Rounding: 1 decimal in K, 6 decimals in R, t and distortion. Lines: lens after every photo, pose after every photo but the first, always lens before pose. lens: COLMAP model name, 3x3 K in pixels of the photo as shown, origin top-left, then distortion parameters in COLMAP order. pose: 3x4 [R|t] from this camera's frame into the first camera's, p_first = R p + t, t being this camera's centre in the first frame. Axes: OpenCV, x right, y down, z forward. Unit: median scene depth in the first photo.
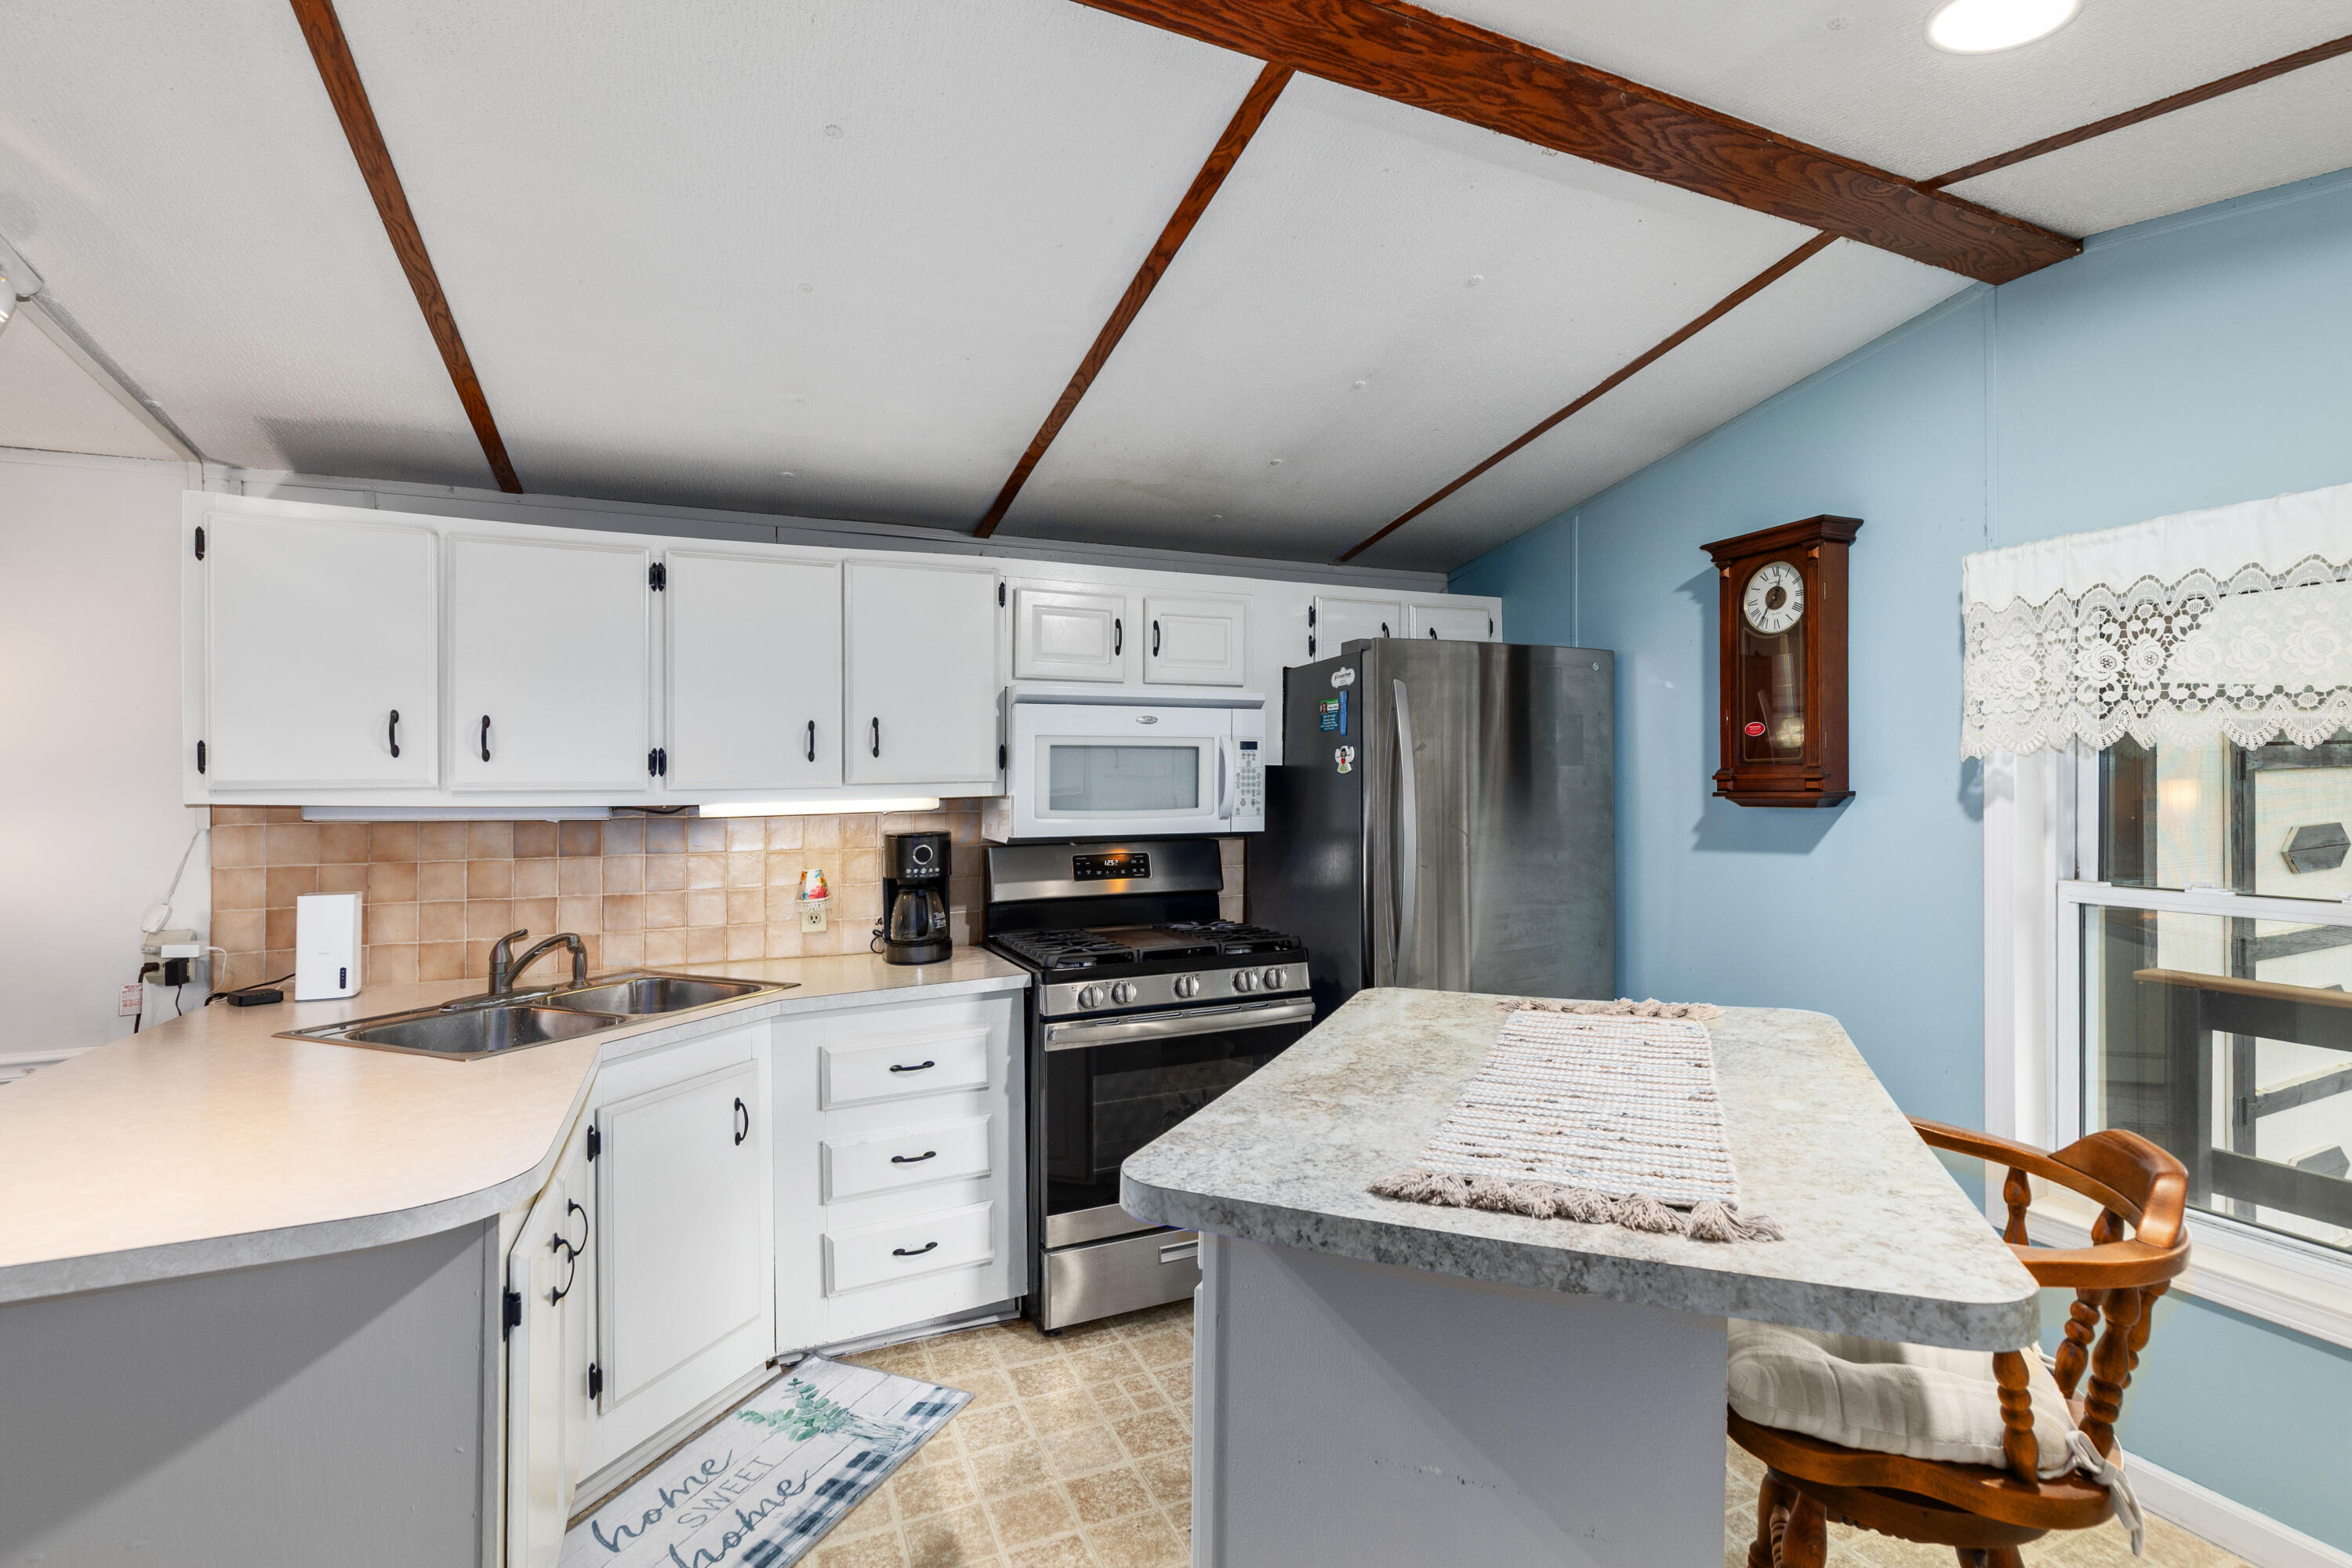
lens RADIAL K [[1040.3, 0, 1176.0], [0, 1040.3, 784.0], [0, 0, 1]] dist [0.001256, 0.000054]
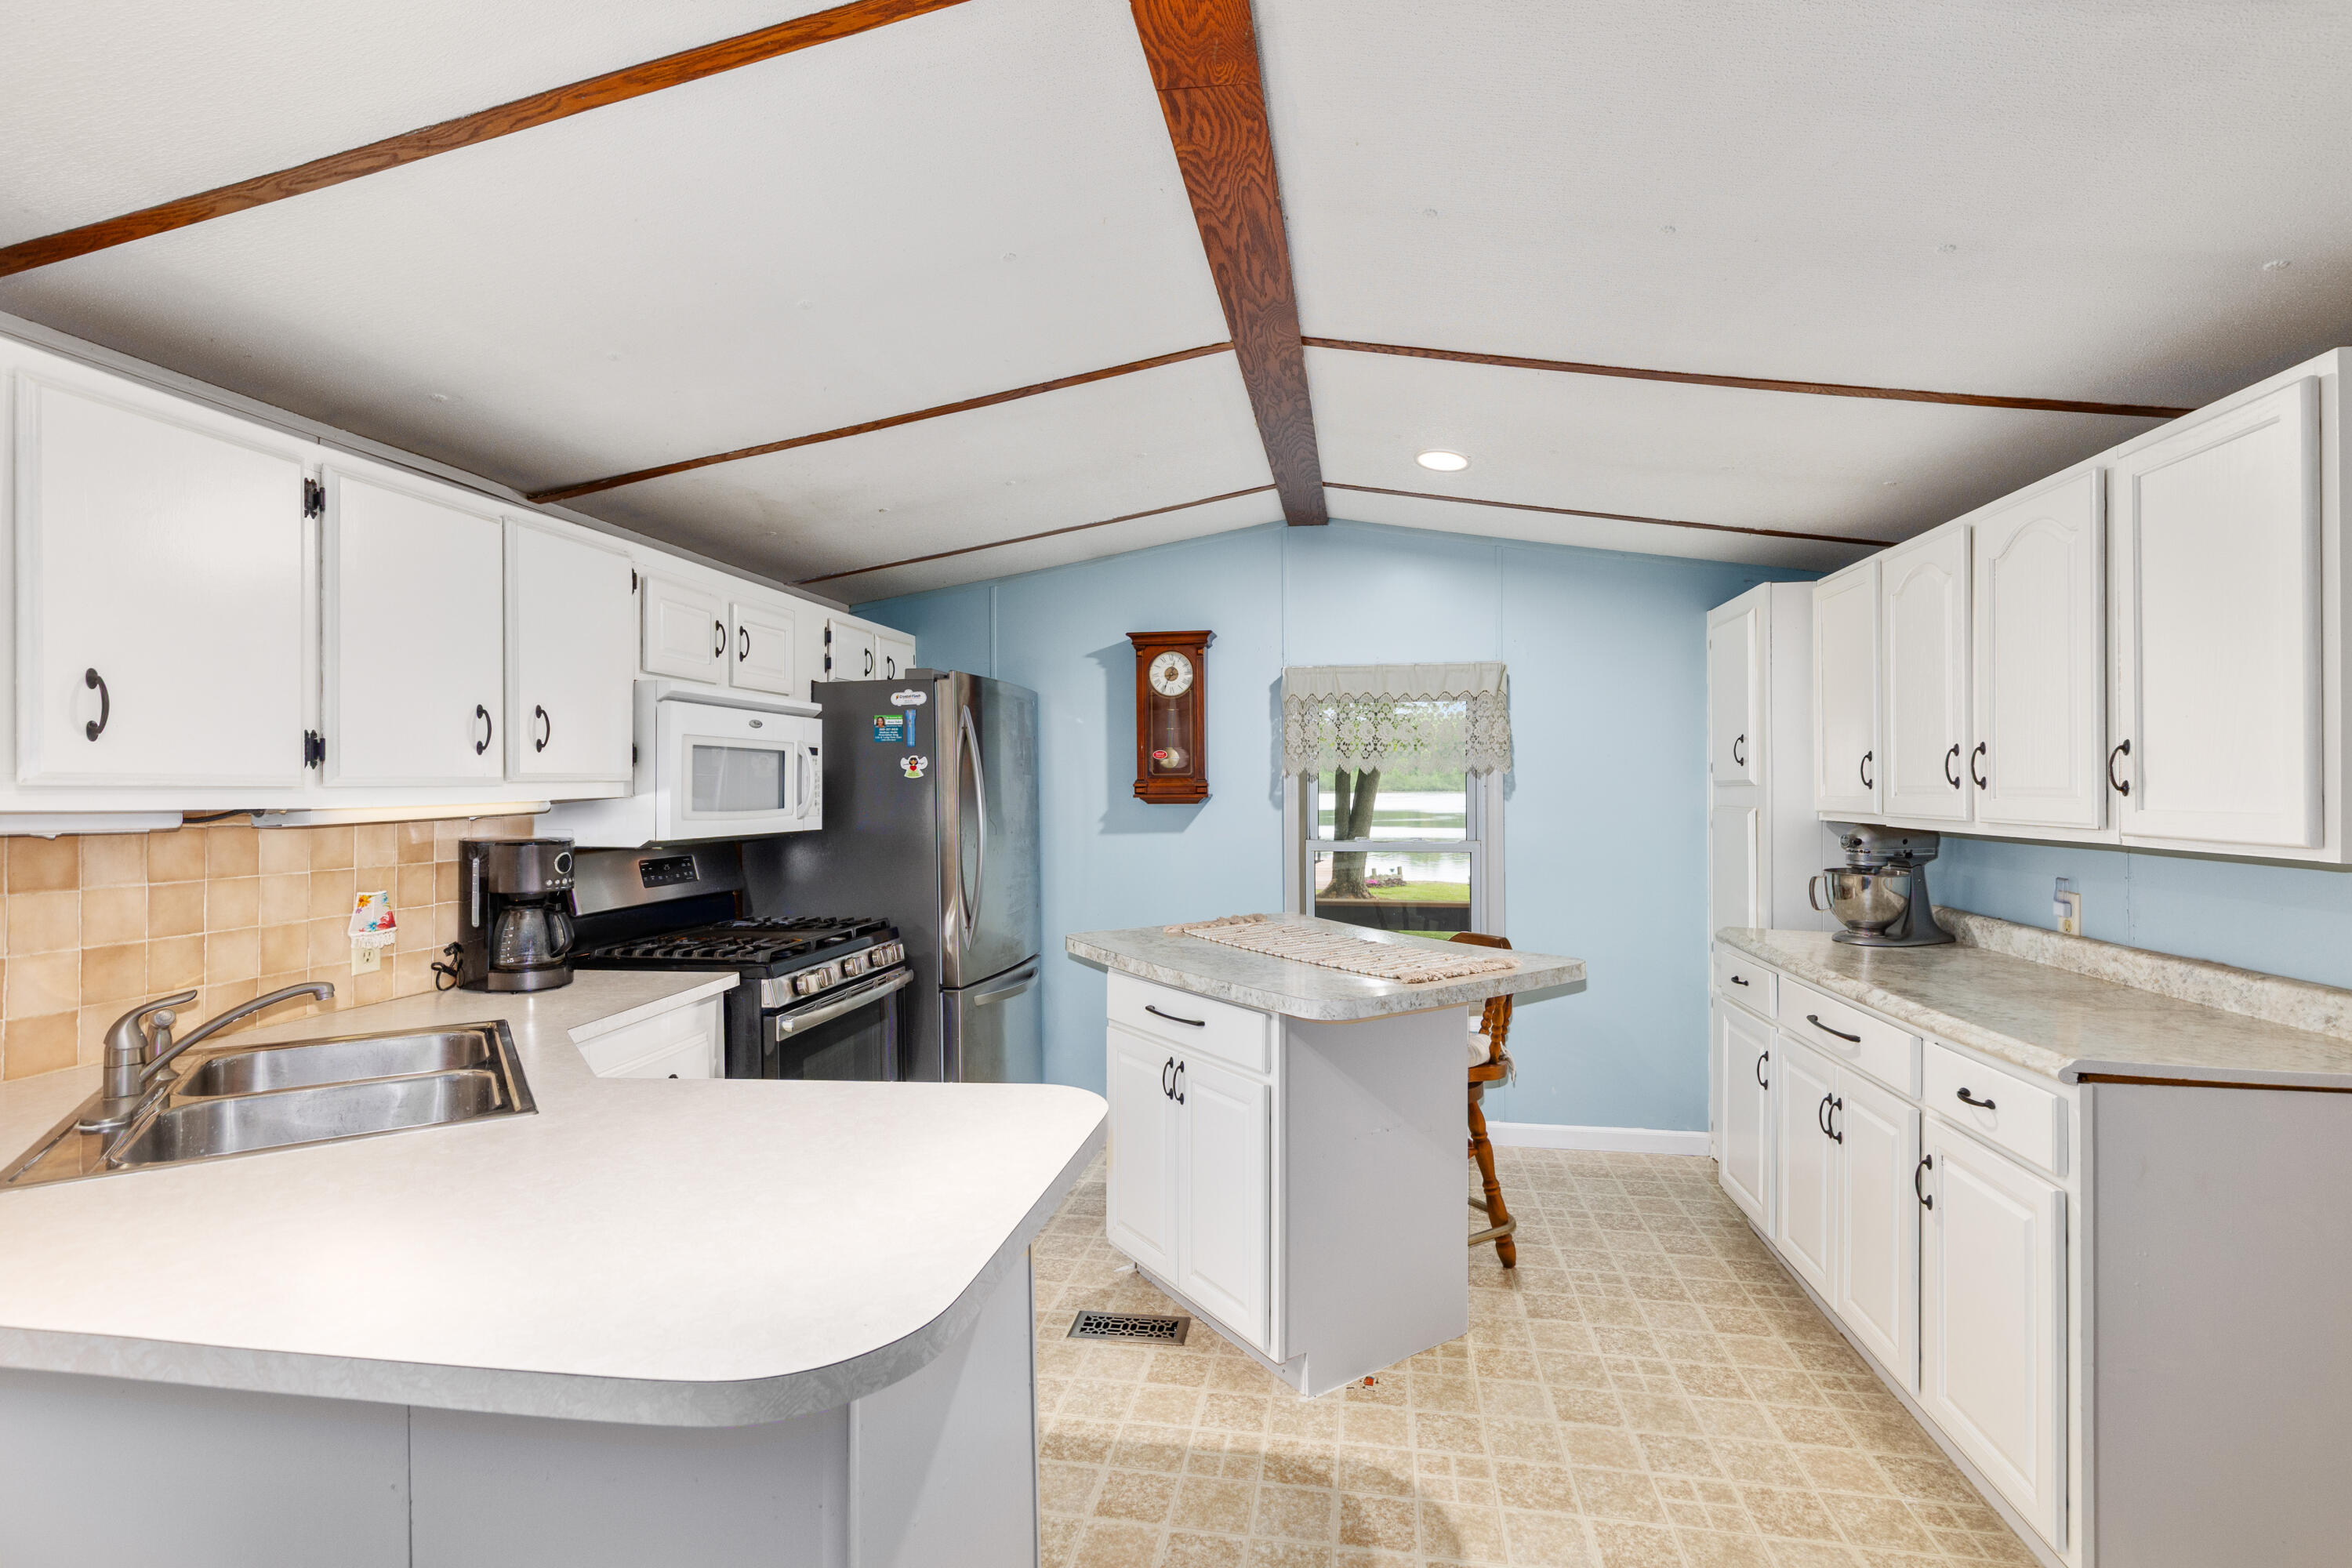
lens RADIAL K [[1113.0, 0, 1176.0], [0, 1113.0, 784.0], [0, 0, 1]] dist [0.000980, 0.000036]
pose [[0.541139, 0.011283, 0.840858, -0.764952], [-0.004496, 0.999935, -0.010524, 0.008224], [-0.840921, 0.001915, 0.541154, 0.053668]]
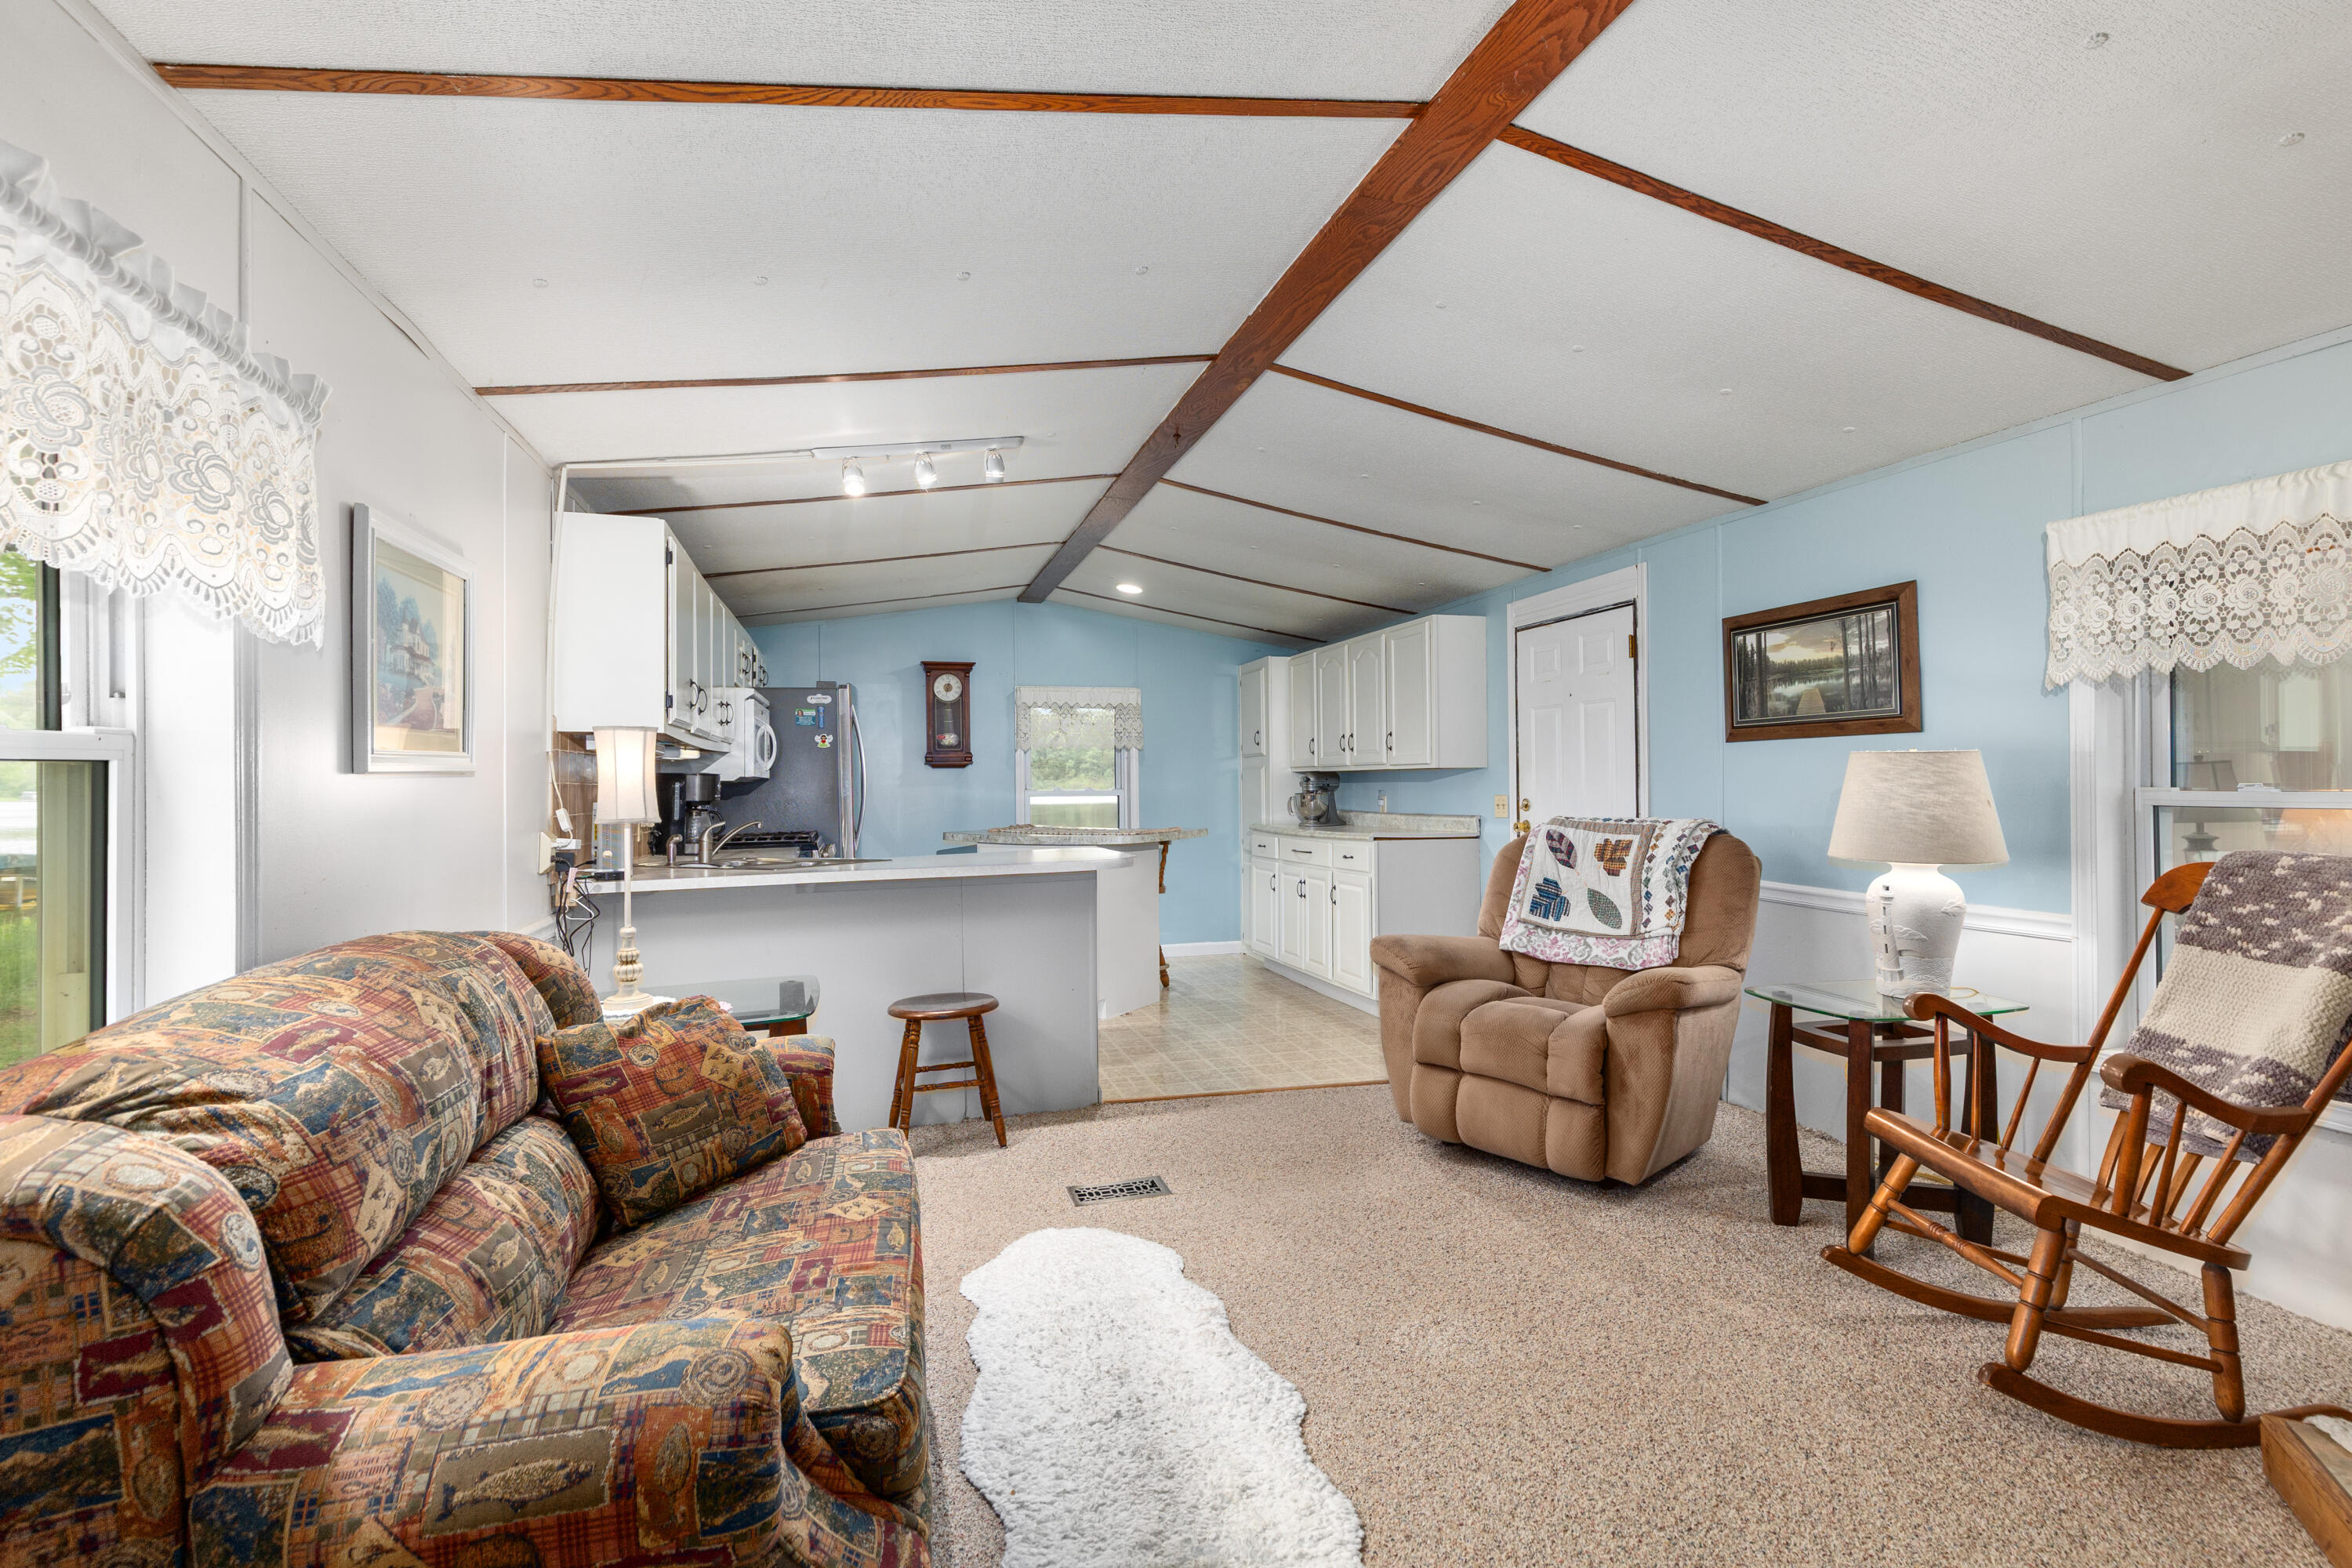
lens RADIAL K [[1082.6, 0, 1176.0], [0, 1082.6, 784.0], [0, 0, 1]] dist [-0.000851, -0.000215]
pose [[0.128224, 0.007972, 0.991713, -1.837133], [0.001996, 0.999964, -0.008297, 0.079113], [-0.991743, 0.003044, 0.128203, 0.067023]]
